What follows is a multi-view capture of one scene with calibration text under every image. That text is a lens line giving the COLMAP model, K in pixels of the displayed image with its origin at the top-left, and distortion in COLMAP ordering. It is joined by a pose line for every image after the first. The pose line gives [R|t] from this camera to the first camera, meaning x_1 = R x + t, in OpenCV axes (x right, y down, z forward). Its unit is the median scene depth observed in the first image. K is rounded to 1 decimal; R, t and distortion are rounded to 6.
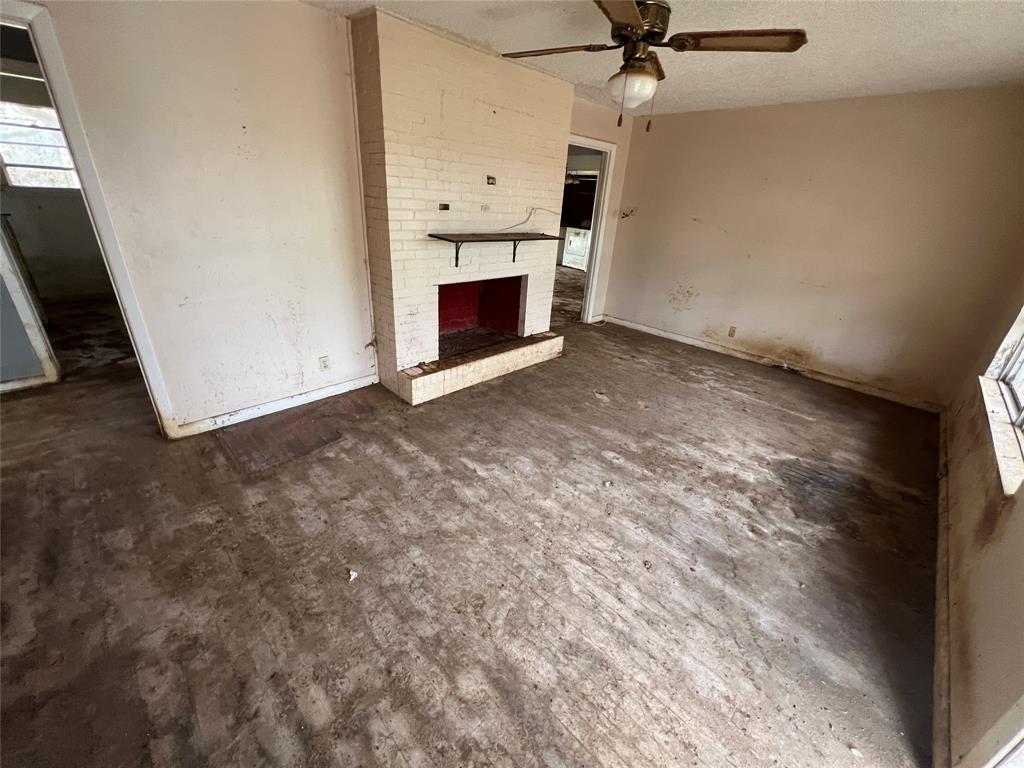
lens RADIAL K [[410.2, 0, 509.1], [0, 410.2, 381.8], [0, 0, 1]] dist [-0.000818, -0.000124]
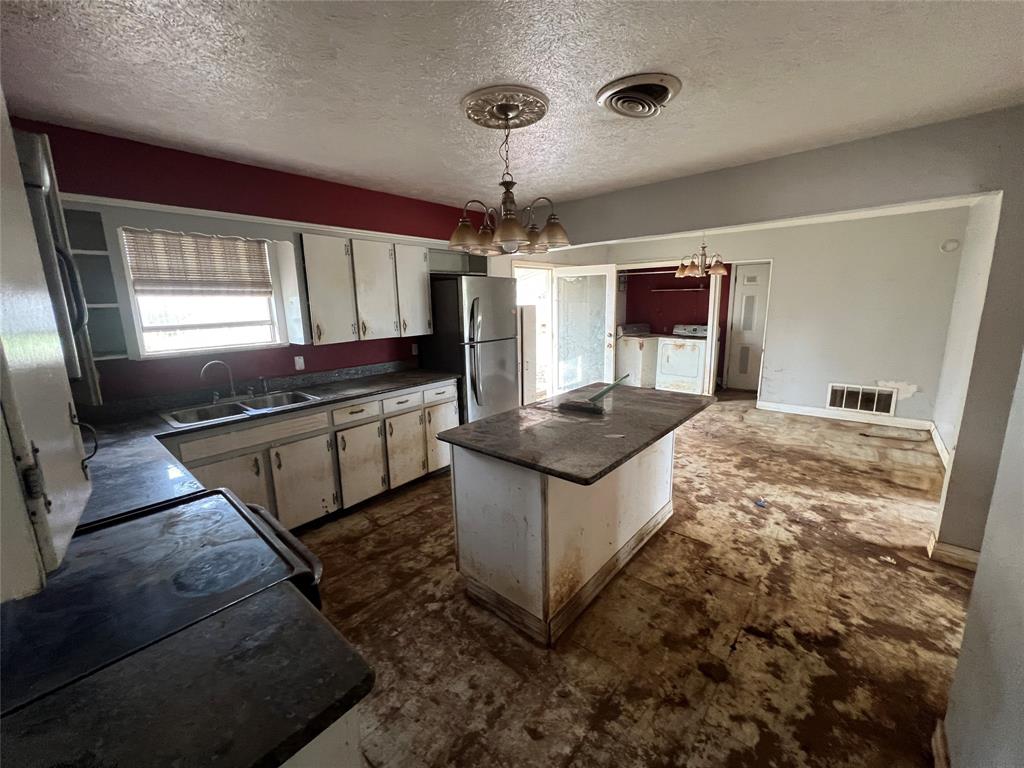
lens RADIAL K [[411.3, 0, 511.8], [0, 411.3, 382.8], [0, 0, 1]] dist [-0.000335, -0.000152]
pose [[0.994056, -0.090519, 0.060493, -0.585762], [0.101824, 0.969645, -0.222306, -0.661875], [-0.038534, 0.227144, 0.973099, 1.334045]]
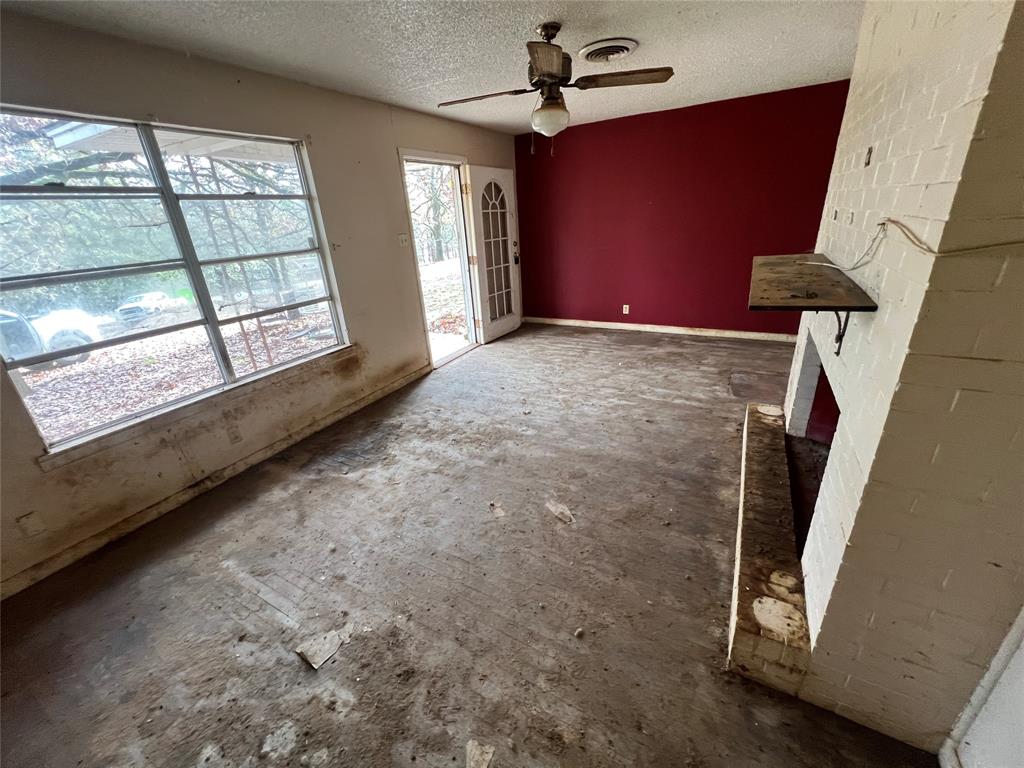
lens RADIAL K [[410.2, 0, 512.2], [0, 410.2, 377.6], [0, 0, 1]] dist [-0.000818, -0.000124]
pose [[-0.960445, 0.106219, -0.257418, 0.593071], [-0.106991, 0.712692, 0.693270, -0.740191], [0.257098, 0.693388, -0.673137, 1.716045]]
